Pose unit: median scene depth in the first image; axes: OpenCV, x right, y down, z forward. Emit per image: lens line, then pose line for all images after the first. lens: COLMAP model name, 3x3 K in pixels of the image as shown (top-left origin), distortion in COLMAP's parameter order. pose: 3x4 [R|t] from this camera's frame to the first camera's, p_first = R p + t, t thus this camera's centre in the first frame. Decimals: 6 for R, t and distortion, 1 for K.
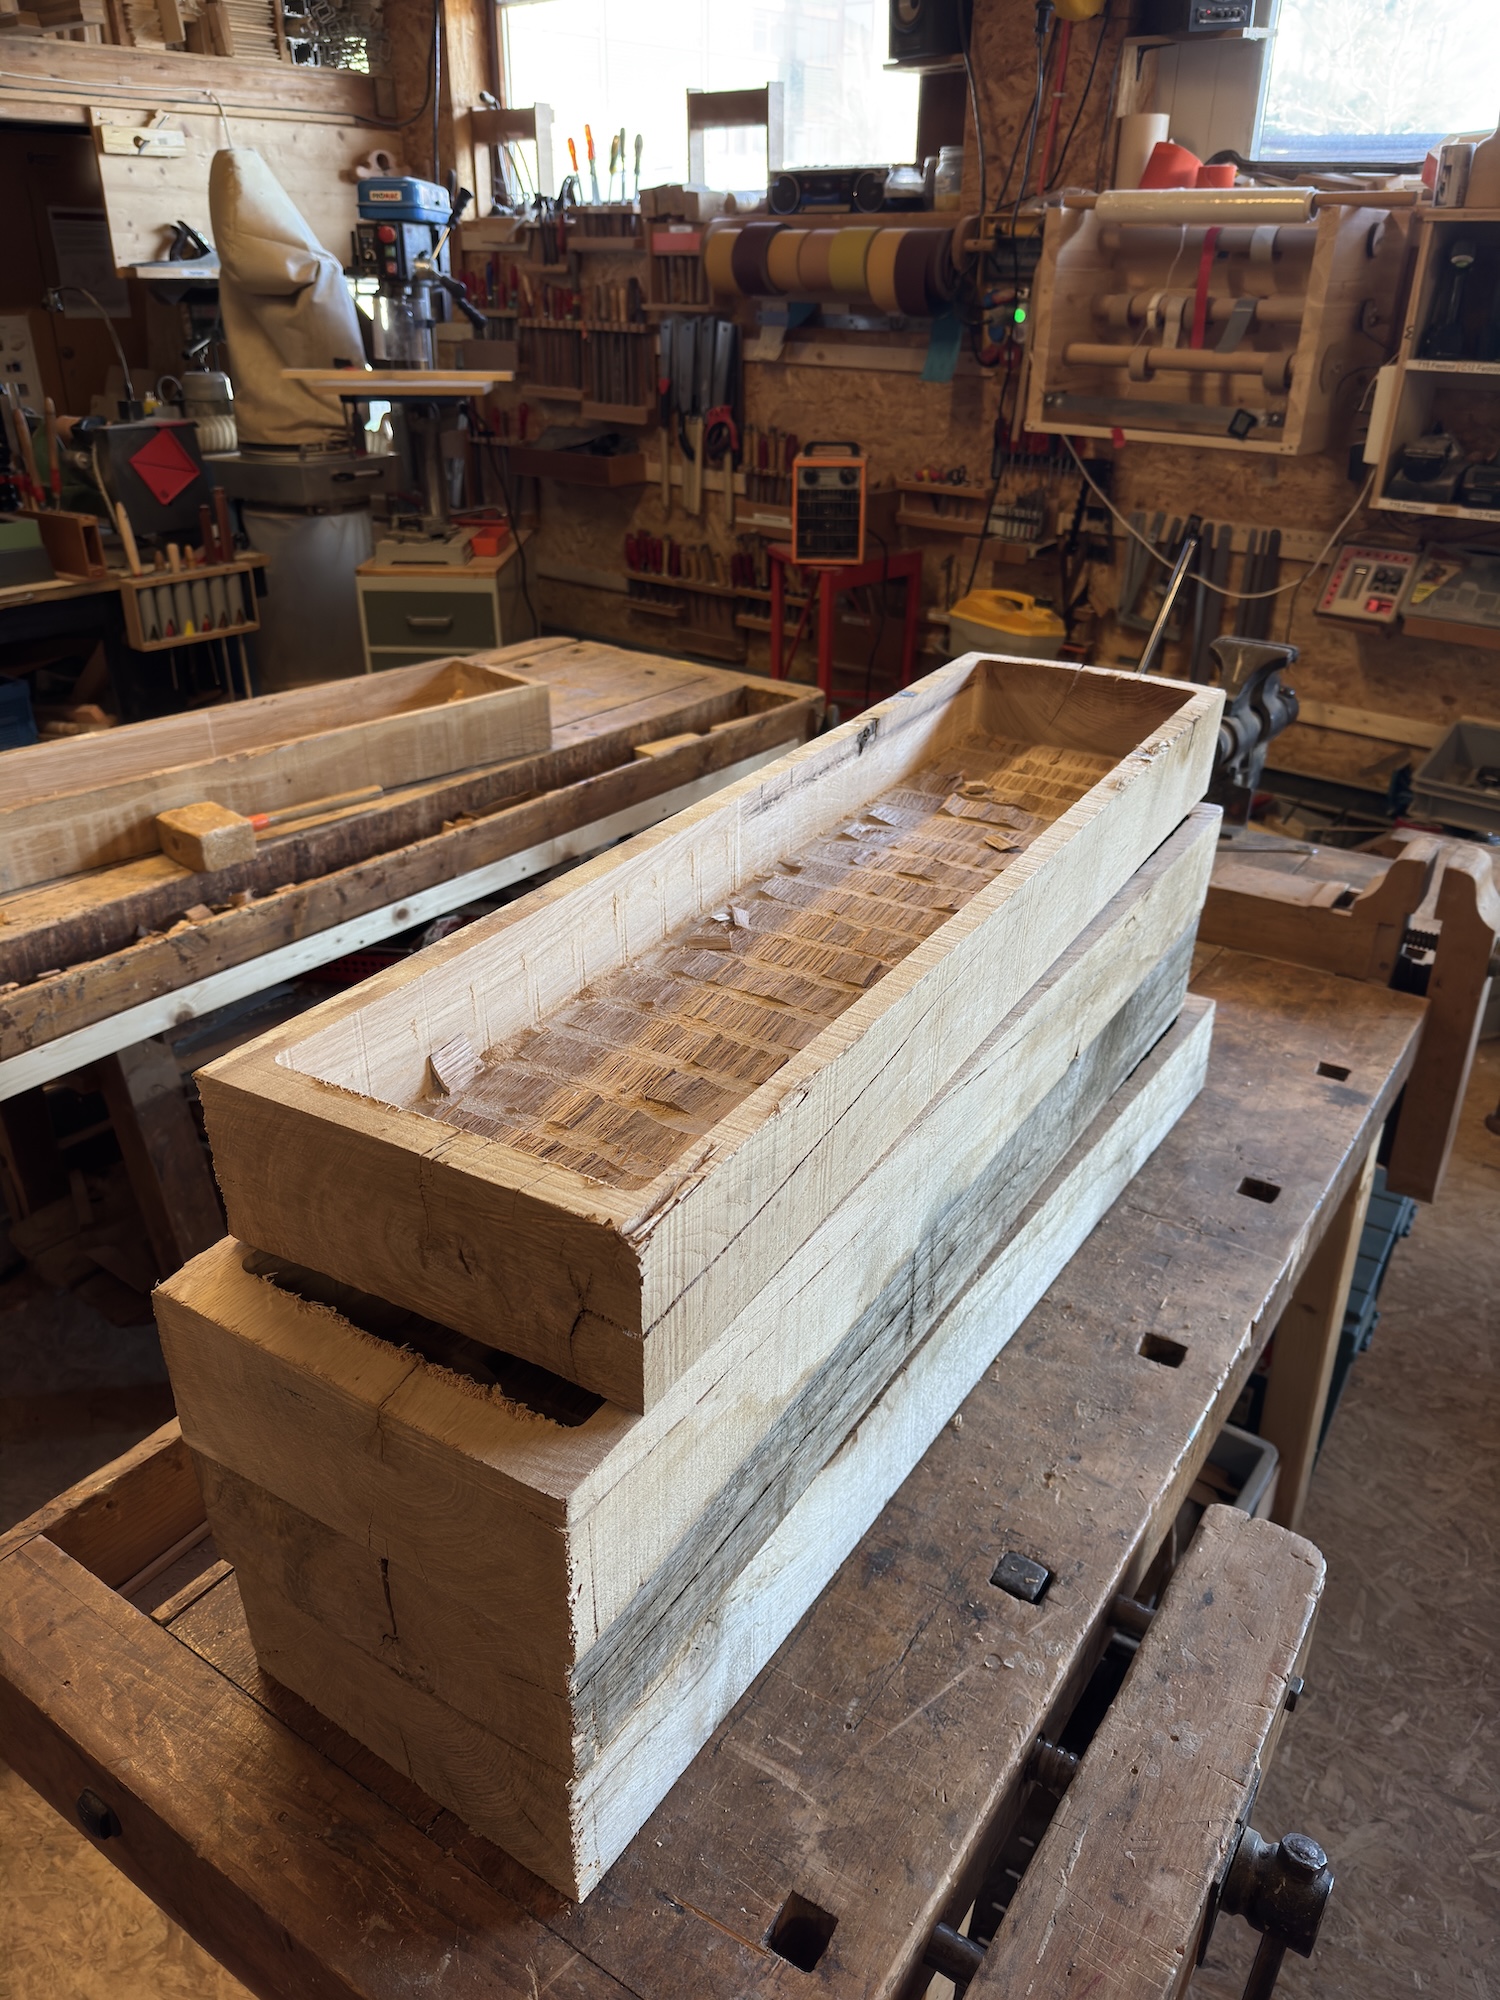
lens RADIAL K [[1414.3, 0, 751.3], [0, 1414.3, 997.7], [0, 0, 1]] dist [-0.006294, -0.001263]
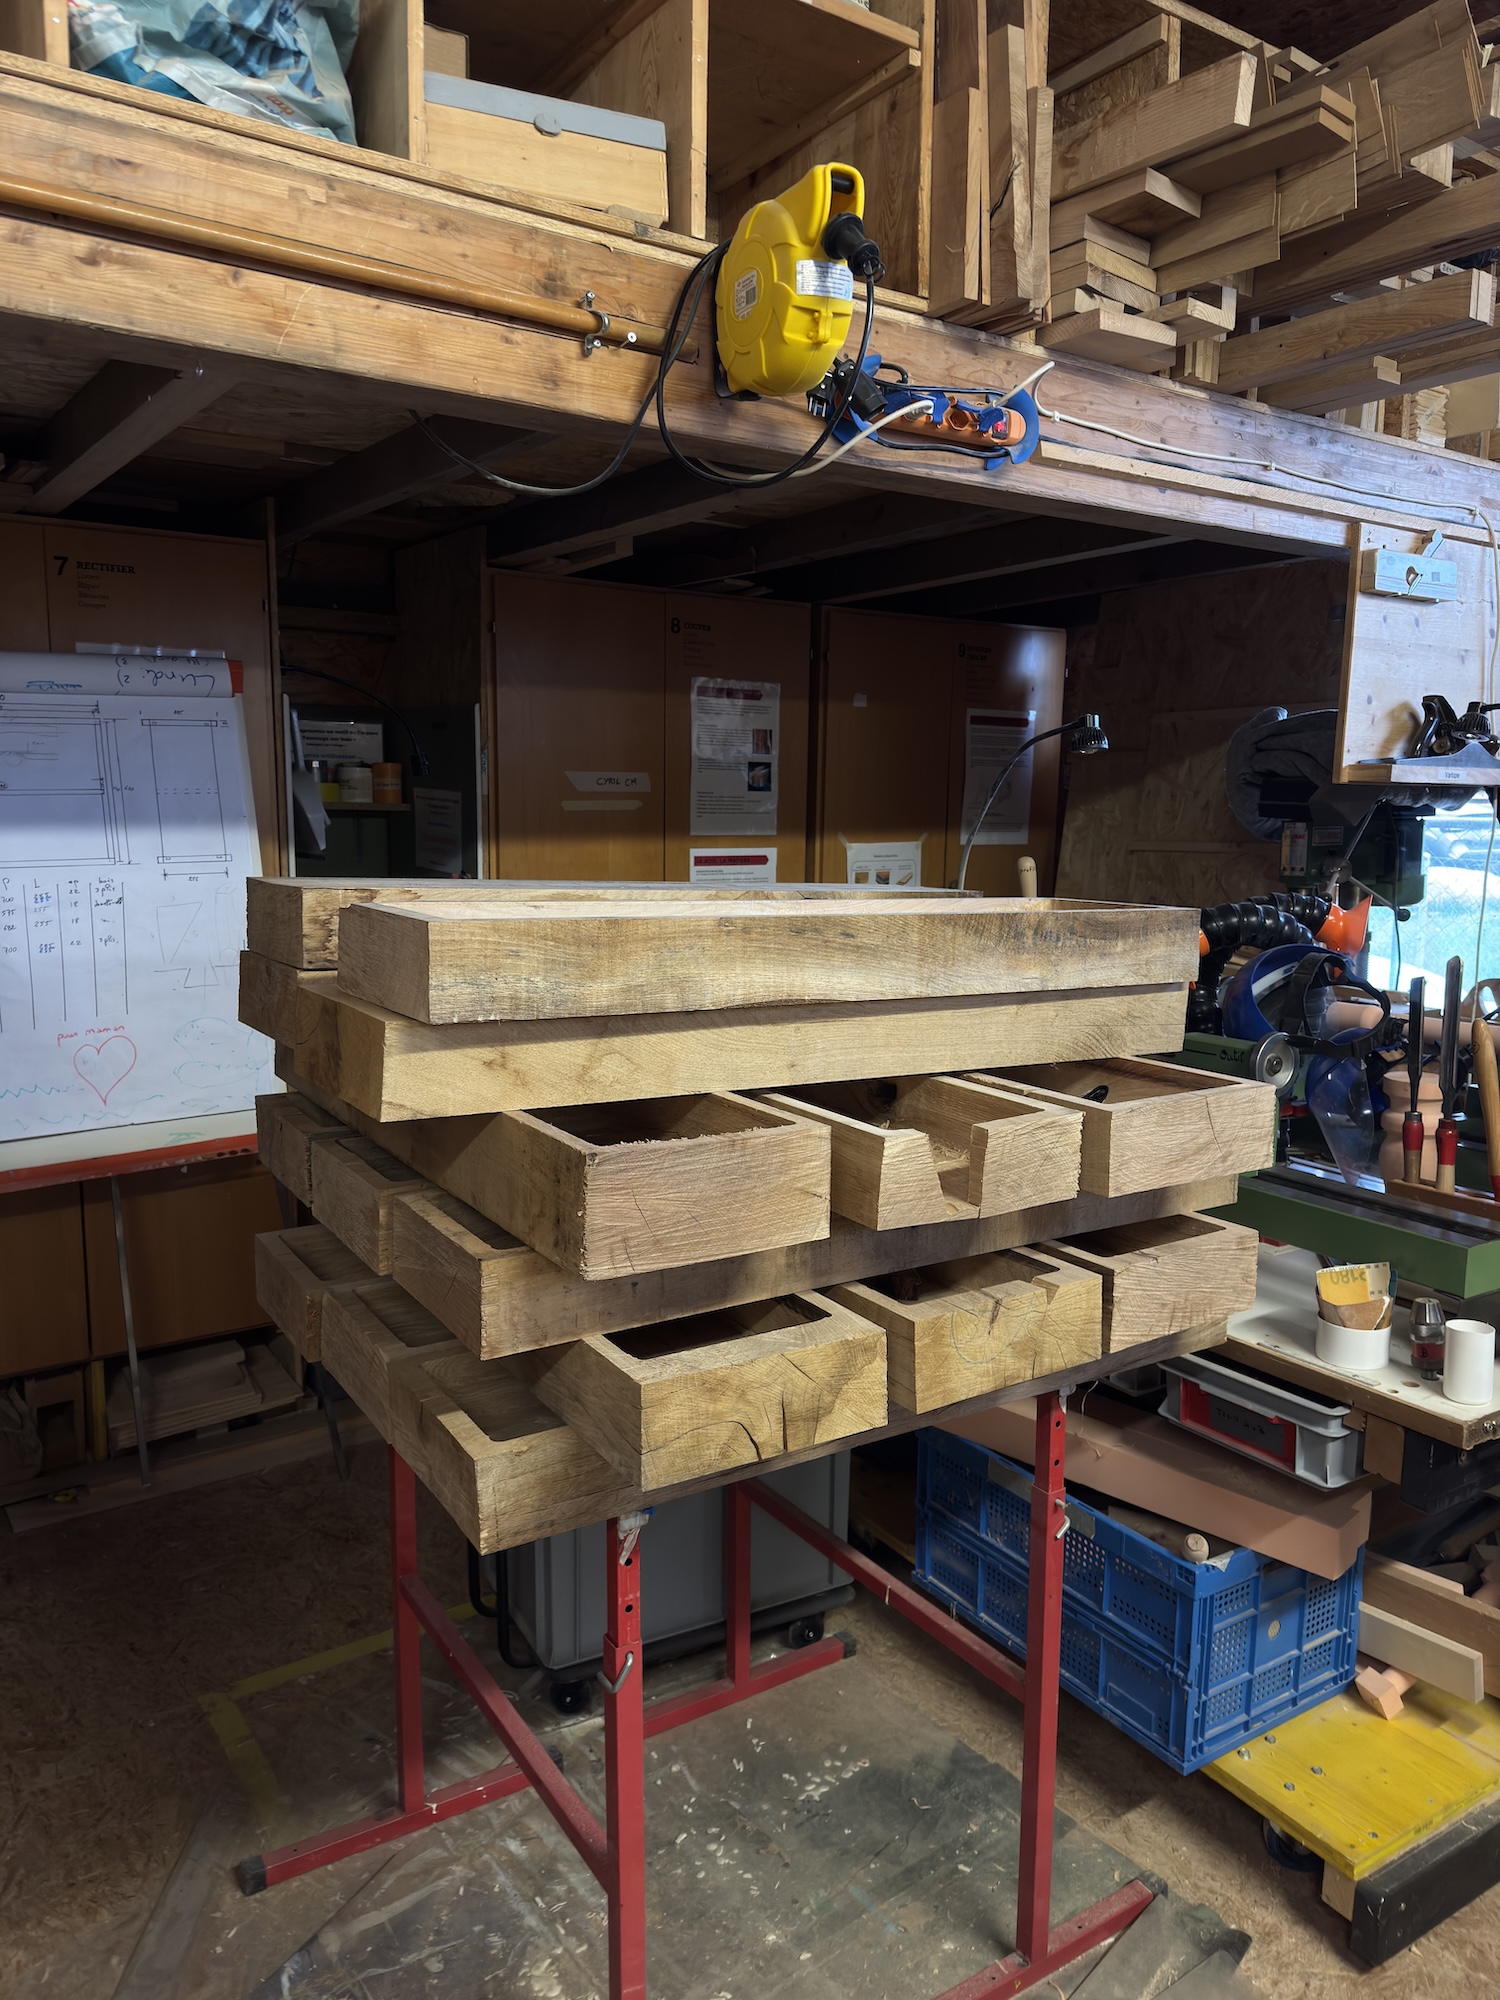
lens RADIAL K [[1414.3, 0, 748.9], [0, 1414.3, 1000.0], [0, 0, 1]] dist [-0.006294, -0.001263]
pose [[0.919395, 0.055423, -0.389411, -0.451668], [-0.177019, 0.942398, -0.283812, -0.222358], [0.351251, 0.329869, 0.876247, 0.442558]]
